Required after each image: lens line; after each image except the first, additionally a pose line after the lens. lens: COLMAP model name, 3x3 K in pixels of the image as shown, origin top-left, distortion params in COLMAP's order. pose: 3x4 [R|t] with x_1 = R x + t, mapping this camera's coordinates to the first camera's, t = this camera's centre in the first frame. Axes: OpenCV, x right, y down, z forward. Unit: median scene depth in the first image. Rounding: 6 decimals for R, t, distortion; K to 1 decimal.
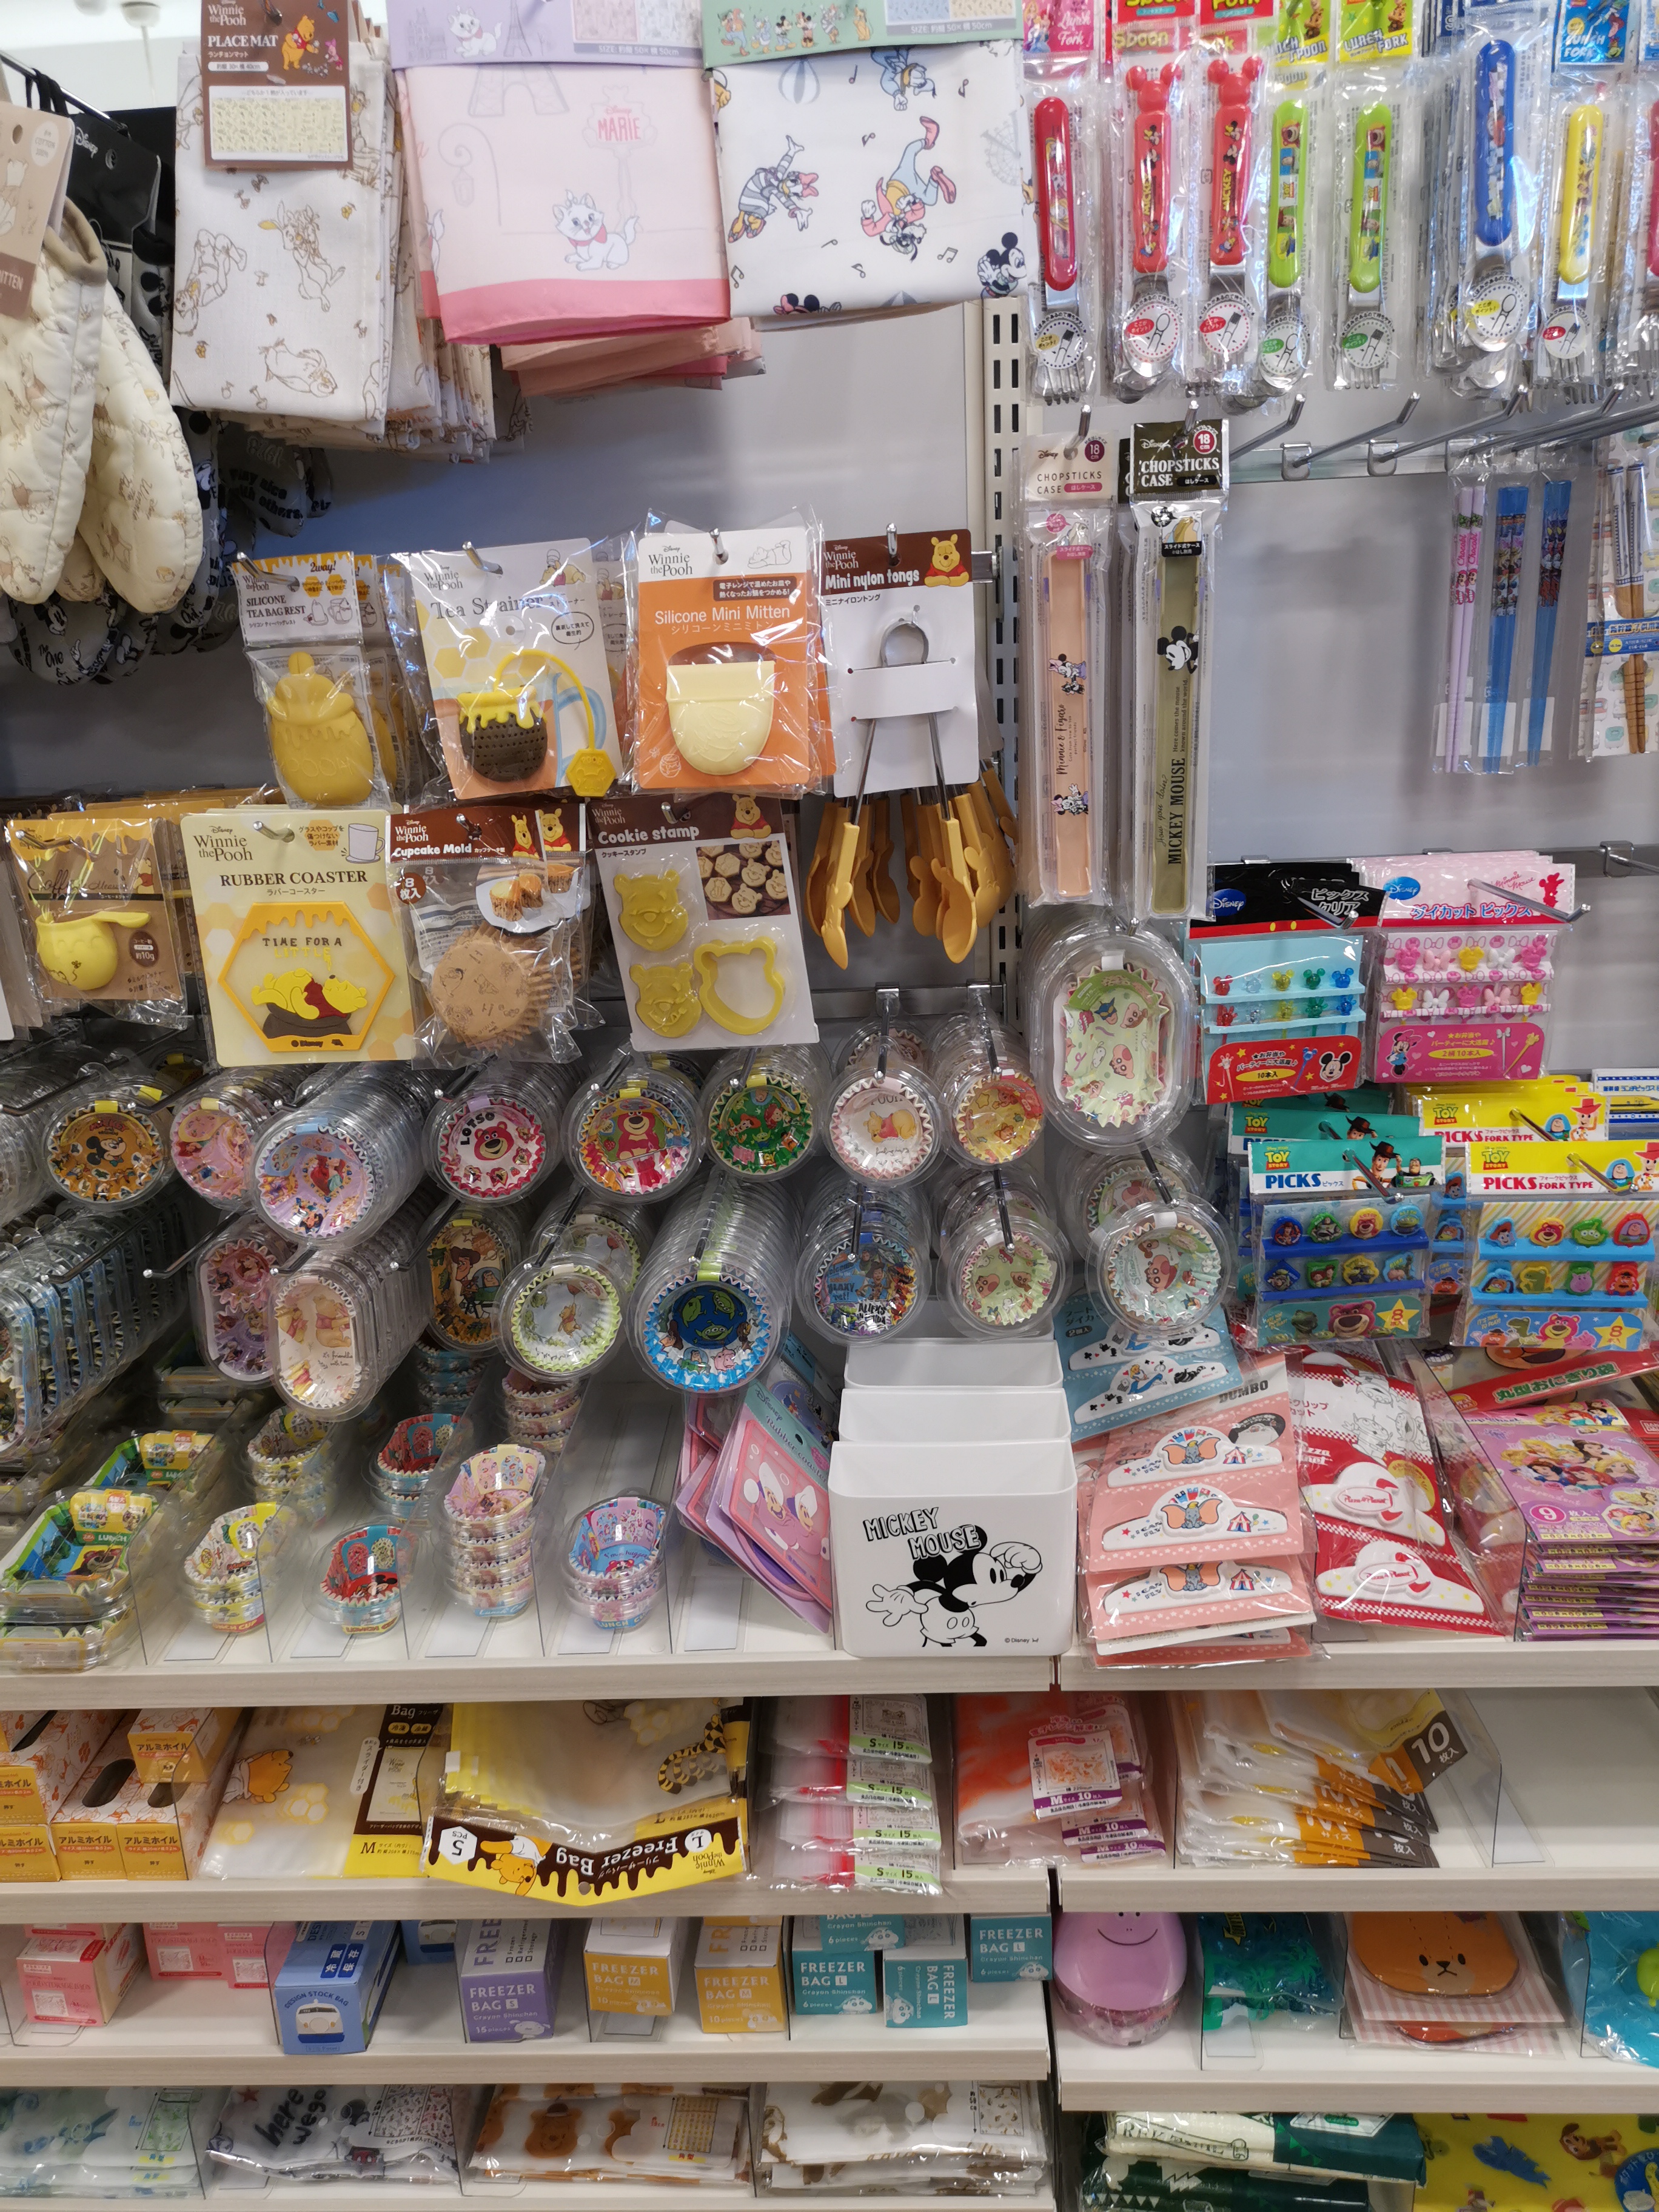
lens RADIAL K [[1685.0, 0, 829.5], [0, 1685.0, 1106.0], [0, 0, 1]] dist [0.048062, -0.062293]
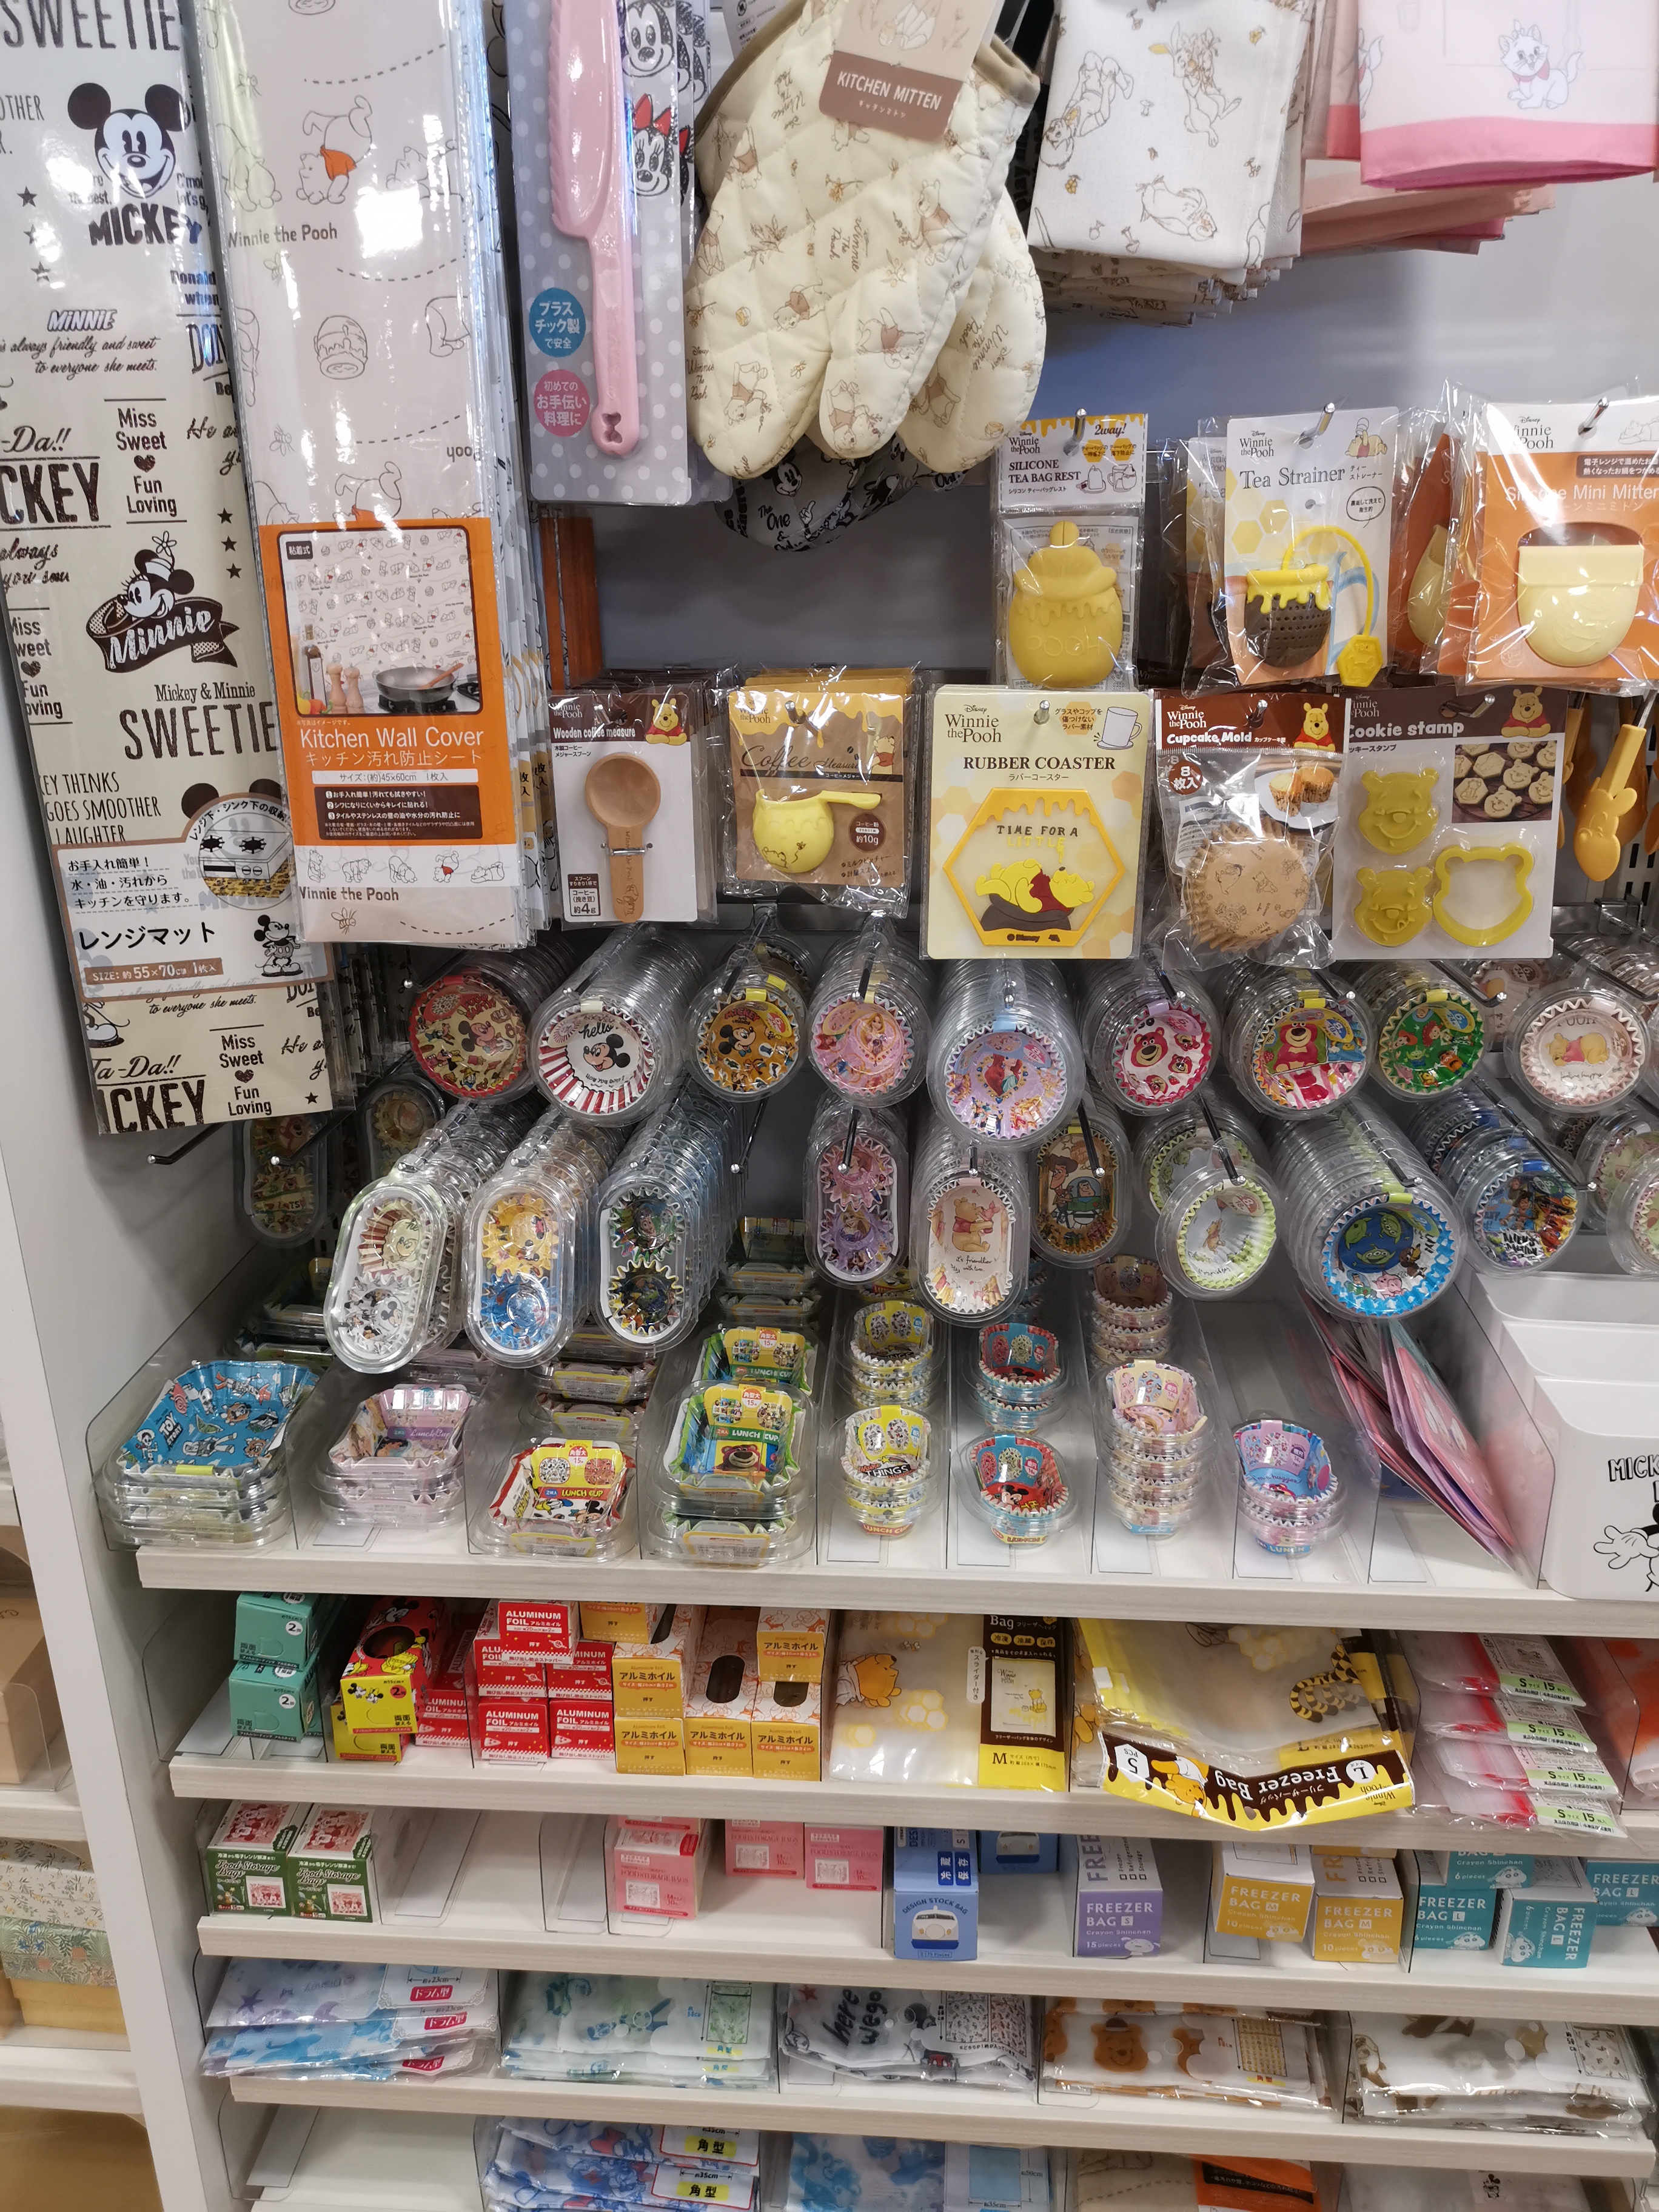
lens RADIAL K [[1685.0, 0, 829.5], [0, 1685.0, 1106.0], [0, 0, 1]] dist [0.048062, -0.062293]
pose [[0.998871, 0.043777, -0.018459, -0.379278], [-0.042837, 0.997901, 0.048569, 0.015929], [0.020547, -0.047723, 0.998649, 0.035035]]
